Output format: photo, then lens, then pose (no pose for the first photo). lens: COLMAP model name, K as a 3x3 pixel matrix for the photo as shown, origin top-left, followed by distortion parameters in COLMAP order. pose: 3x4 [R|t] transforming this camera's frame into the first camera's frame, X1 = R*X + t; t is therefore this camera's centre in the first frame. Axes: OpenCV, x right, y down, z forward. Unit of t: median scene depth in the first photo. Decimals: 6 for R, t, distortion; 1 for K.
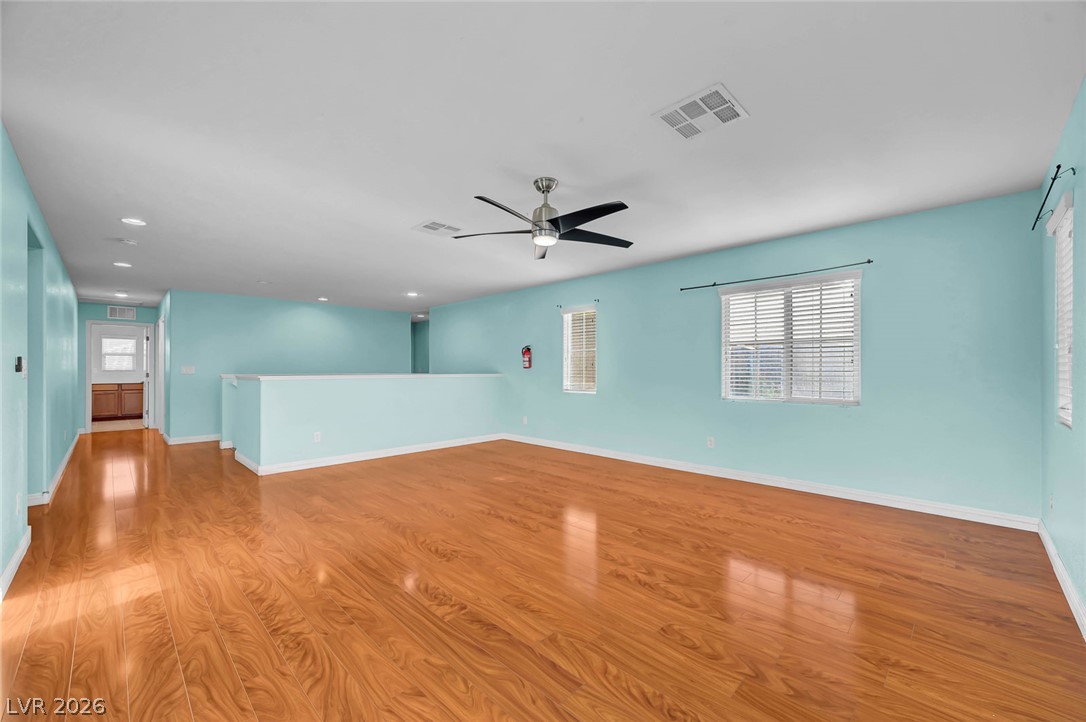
lens RADIAL K [[431.3, 0, 543.5], [0, 431.3, 368.6], [0, 0, 1]] dist [0.006285, 0.001858]
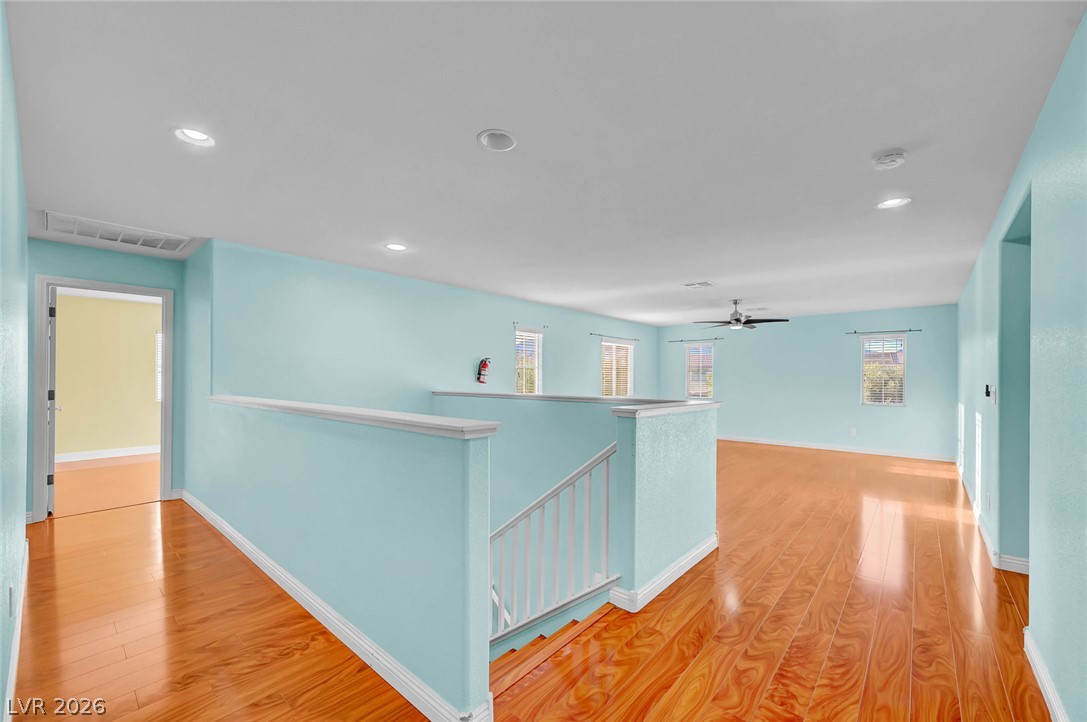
lens RADIAL K [[431.7, 0, 544.2], [0, 431.7, 371.3], [0, 0, 1]] dist [0.006285, 0.001858]
pose [[-0.063028, 0.013473, 0.997921, -1.807568], [-0.008889, 0.999862, -0.014060, -0.028089], [-0.997972, -0.009757, -0.062900, 1.795363]]
